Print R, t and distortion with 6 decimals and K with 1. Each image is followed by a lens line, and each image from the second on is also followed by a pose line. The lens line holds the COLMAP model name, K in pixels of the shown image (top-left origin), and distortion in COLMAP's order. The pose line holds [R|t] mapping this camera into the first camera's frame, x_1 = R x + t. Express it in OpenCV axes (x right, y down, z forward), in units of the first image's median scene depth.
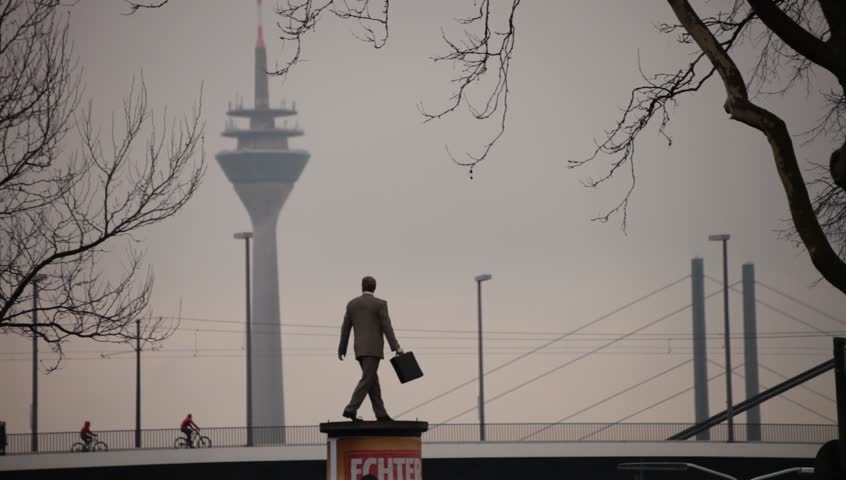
lens RADIAL K [[4096.7, 0, 423.2], [0, 4096.7, 242.7], [0, 0, 1]] dist [2.146689, 0.000000]
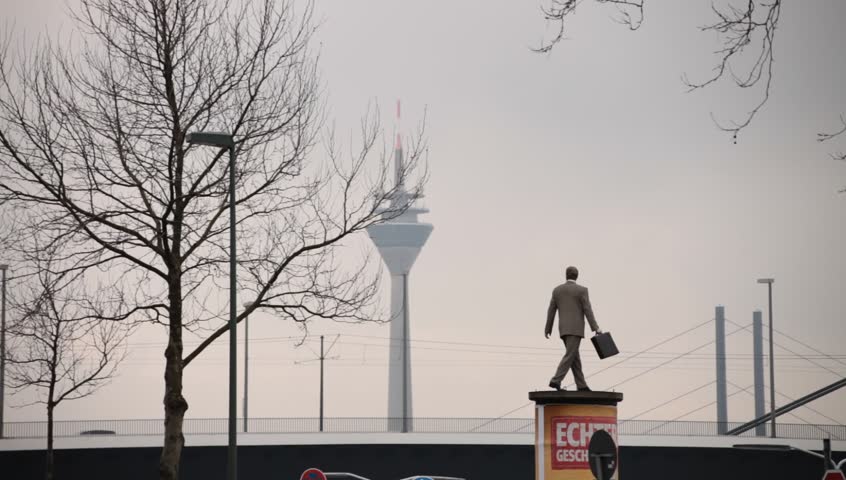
lens RADIAL K [[4096.7, 0, 421.6], [0, 4096.7, 236.4], [0, 0, 1]] dist [2.146689, 0.000000]
pose [[0.997056, 0.015633, -0.075066, 0.033945], [-0.014569, 0.999786, 0.014696, -0.018179], [0.075280, -0.013559, 0.997070, -0.174046]]
